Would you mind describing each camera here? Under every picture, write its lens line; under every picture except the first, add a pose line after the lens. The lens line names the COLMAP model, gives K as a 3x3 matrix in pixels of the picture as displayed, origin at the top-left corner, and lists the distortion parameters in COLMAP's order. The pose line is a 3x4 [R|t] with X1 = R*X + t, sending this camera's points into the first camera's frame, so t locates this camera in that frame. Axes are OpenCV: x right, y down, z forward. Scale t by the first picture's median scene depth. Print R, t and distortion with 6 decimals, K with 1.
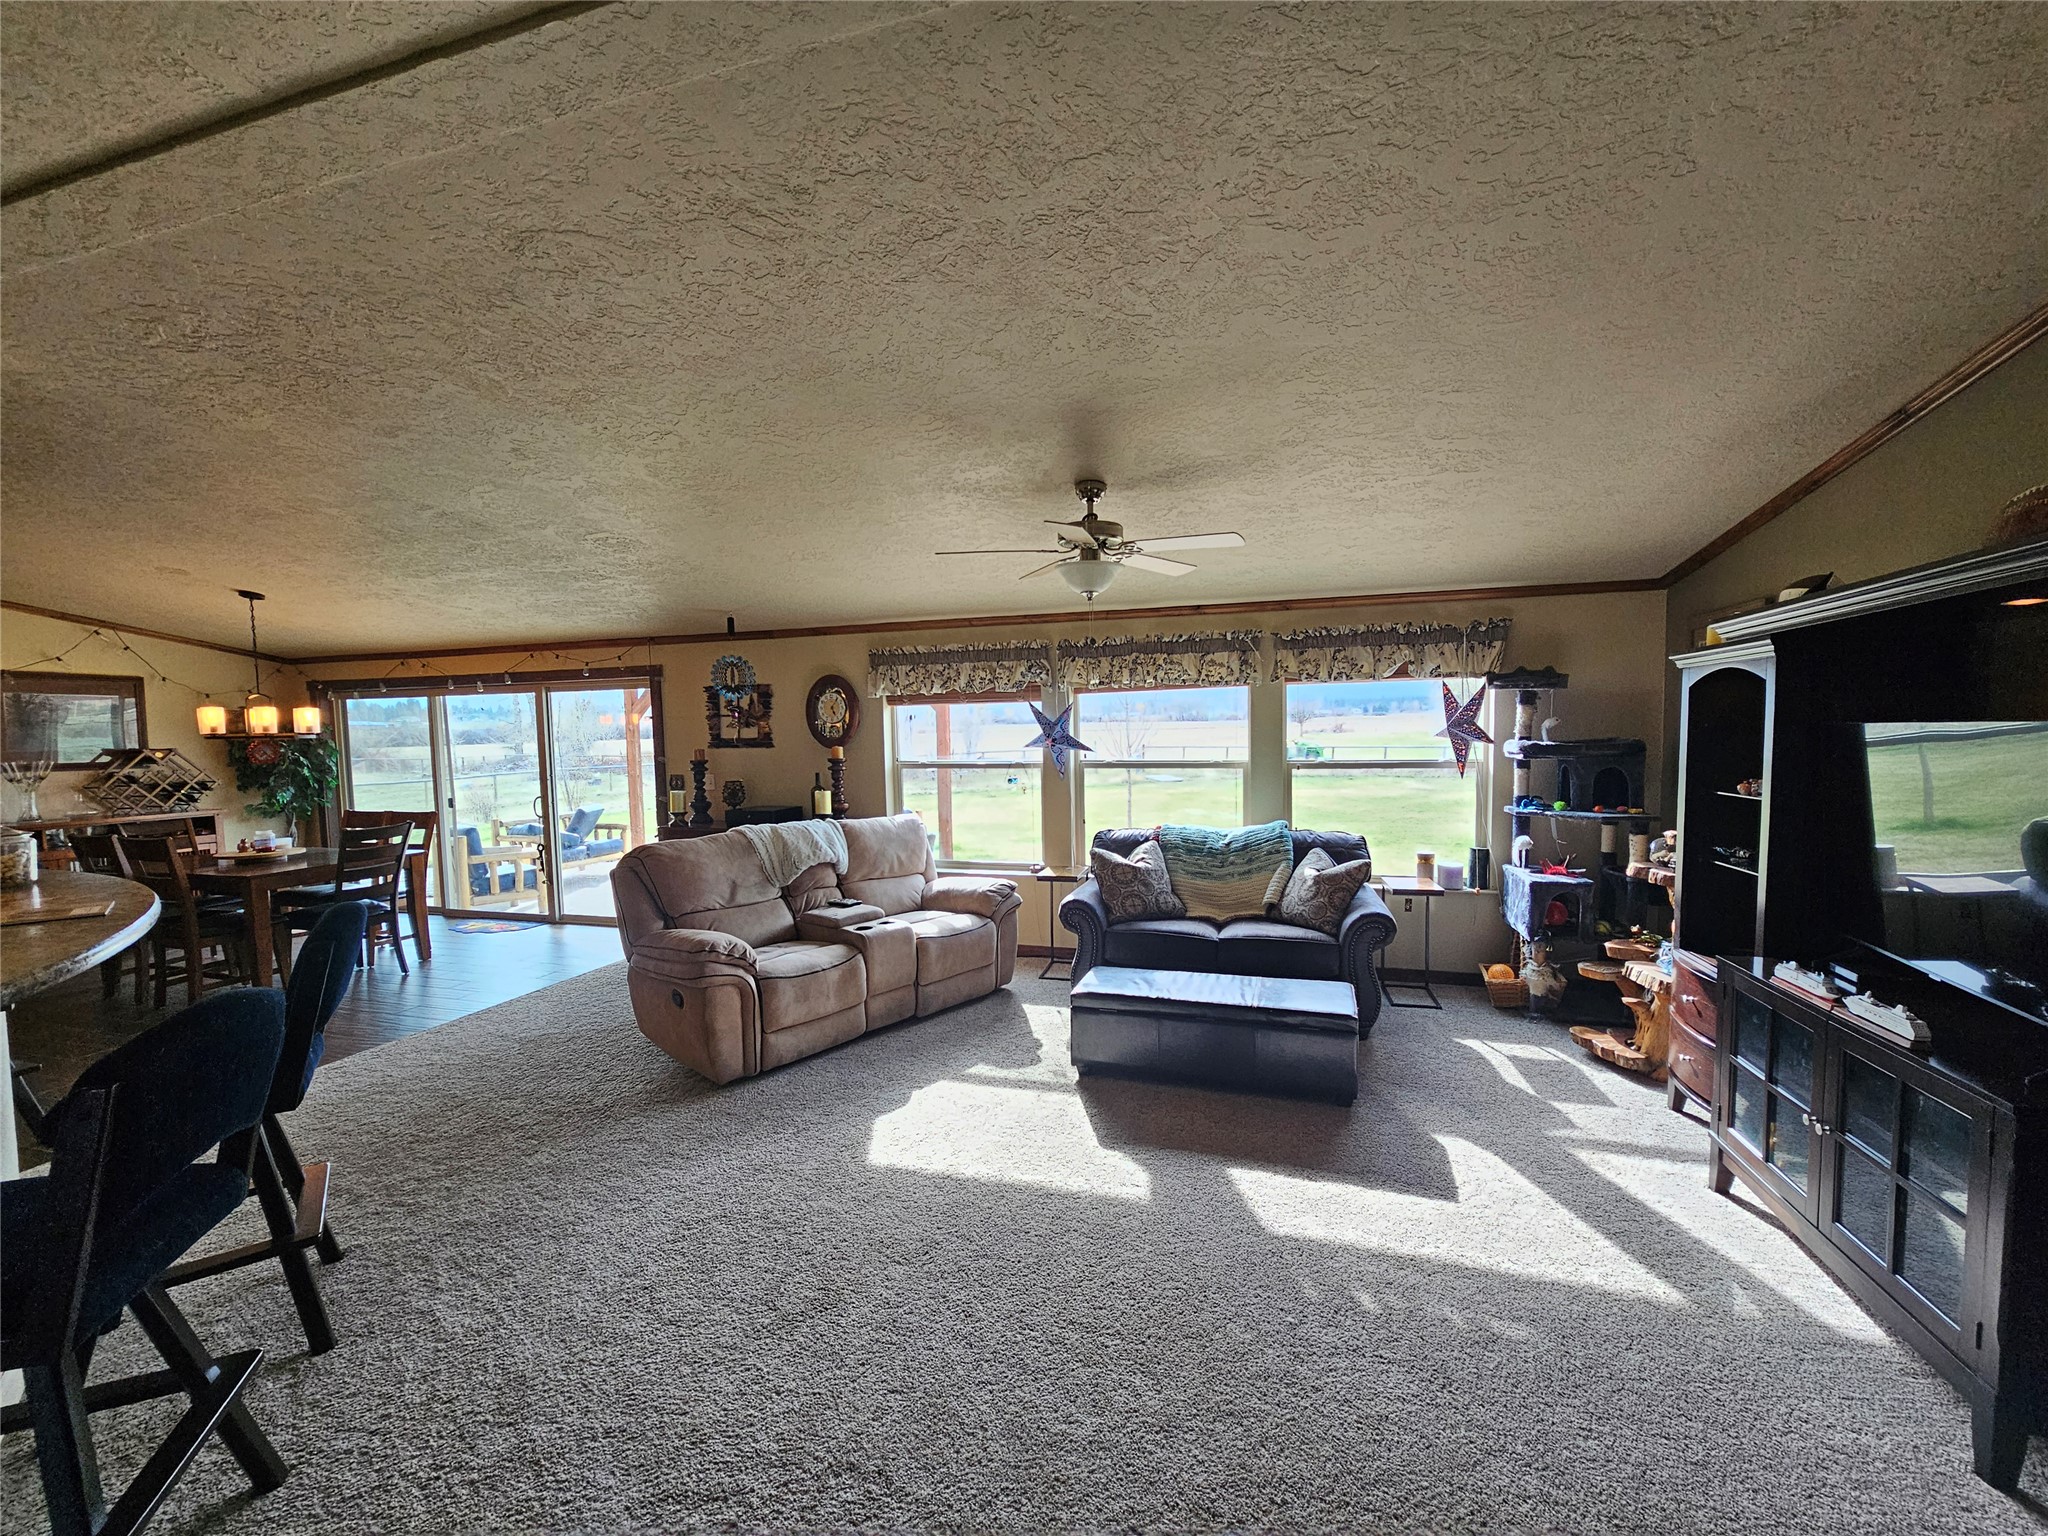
lens RADIAL K [[840.1, 0, 1037.3], [0, 840.1, 765.3], [0, 0, 1]] dist [-0.003910, 0.001733]
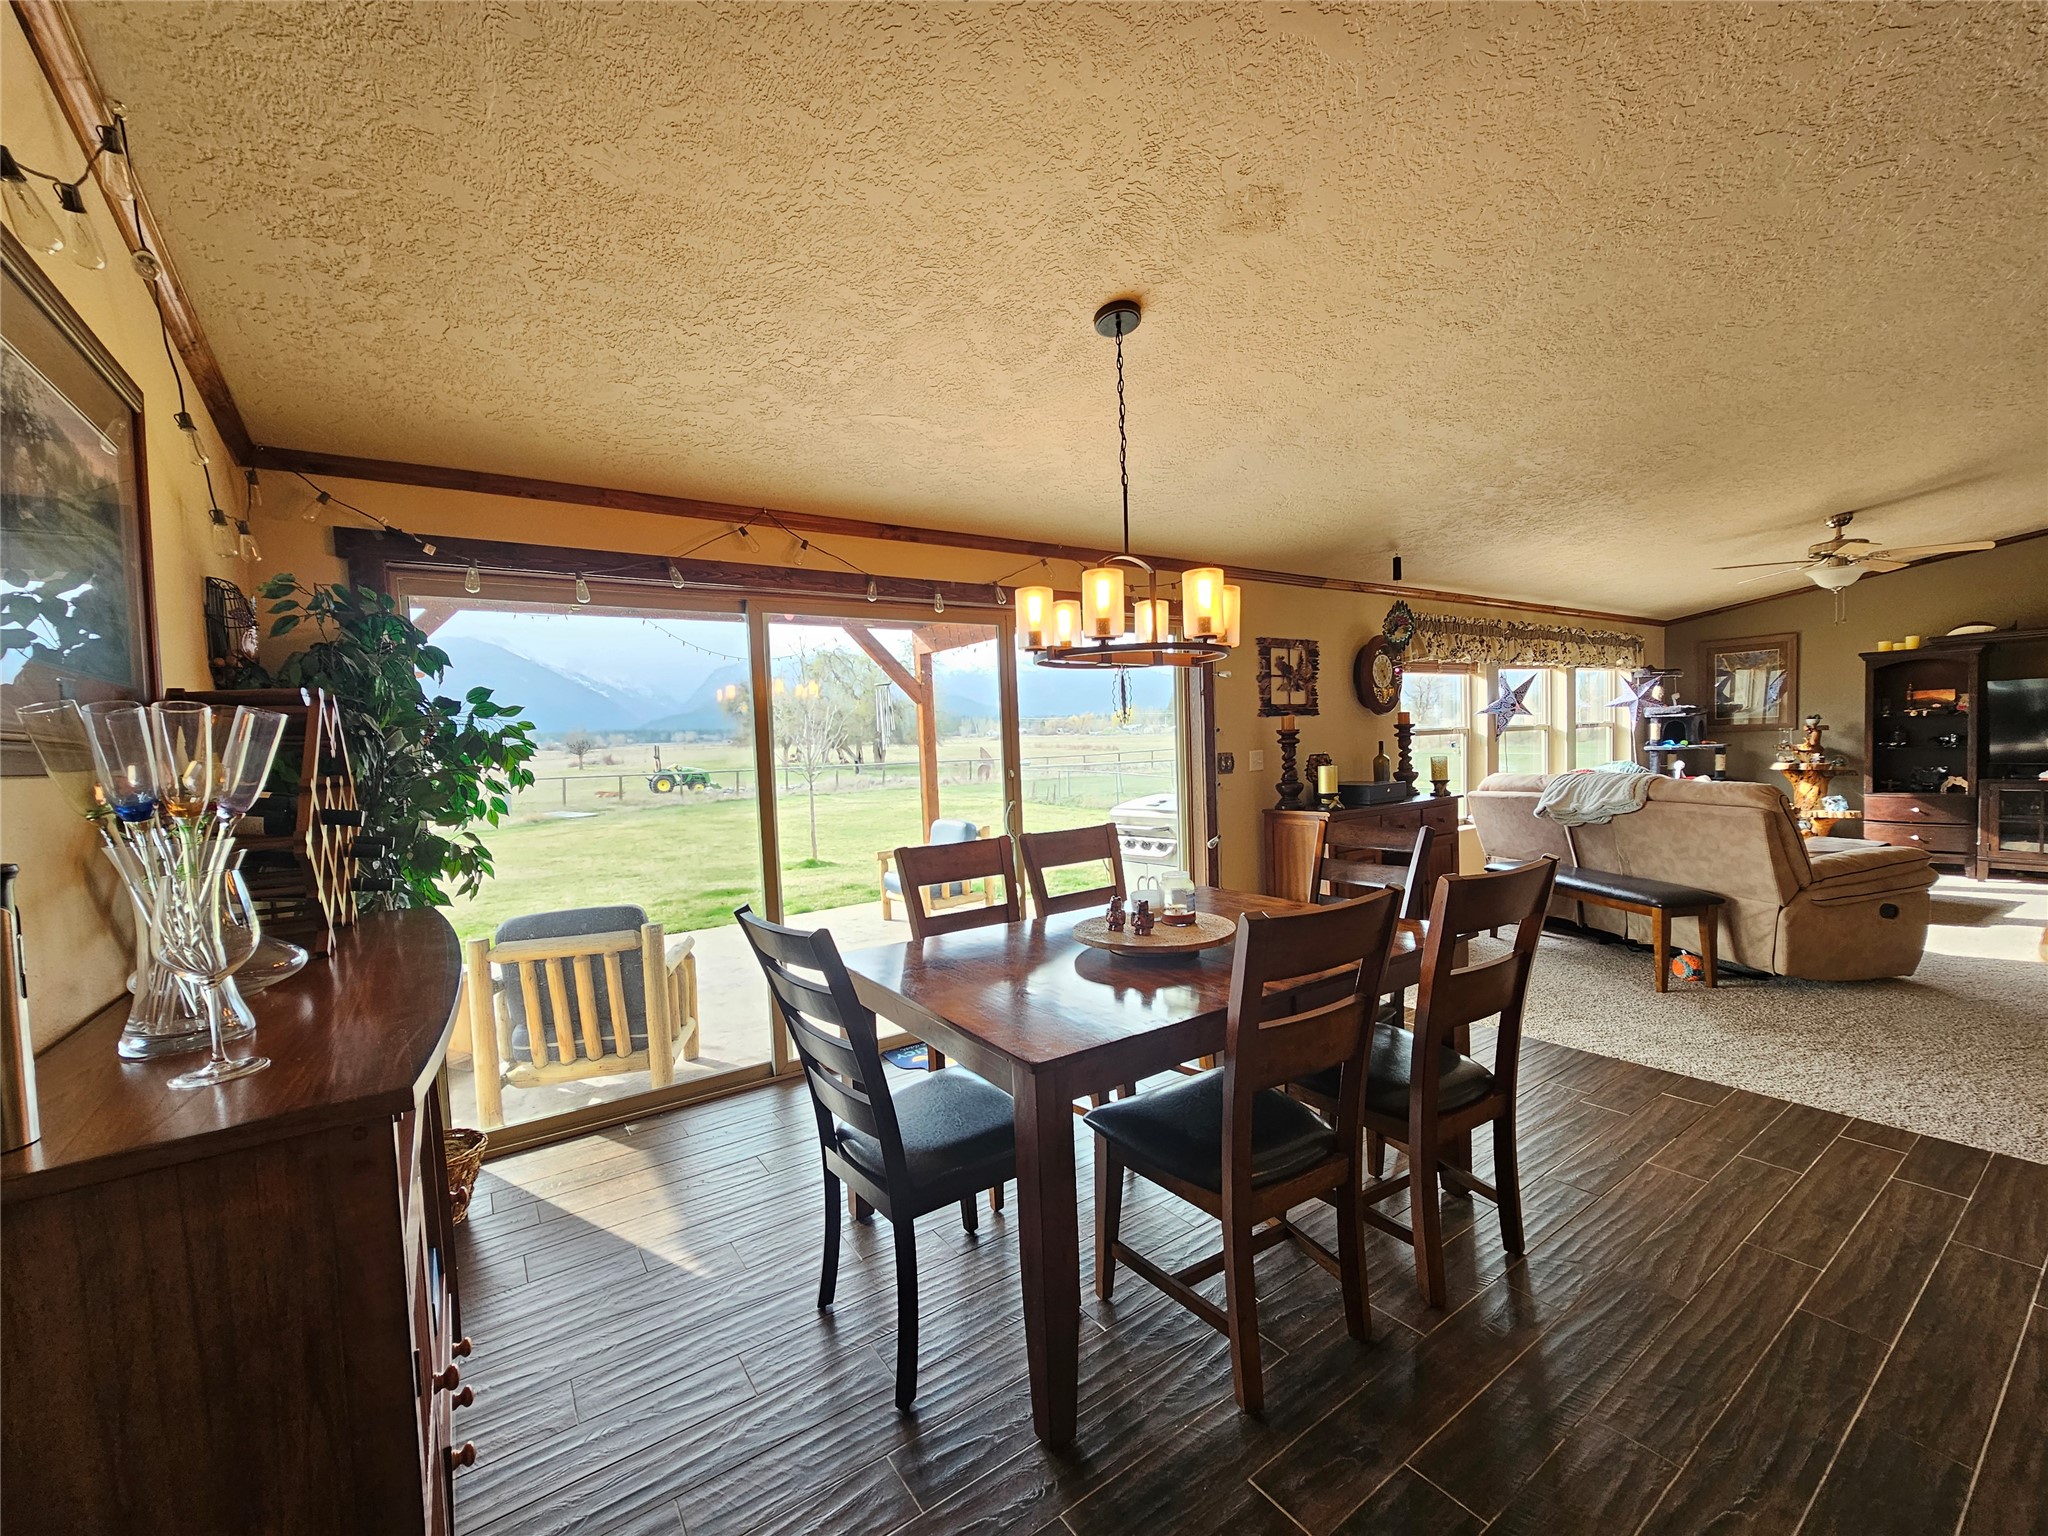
lens RADIAL K [[840.1, 0, 1021.6], [0, 840.1, 771.8], [0, 0, 1]] dist [-0.003910, 0.001733]
pose [[0.633692, -0.040169, 0.772542, -1.297971], [0.056676, 0.998378, 0.005421, 0.015191], [-0.771506, 0.040349, 0.634941, 0.786540]]
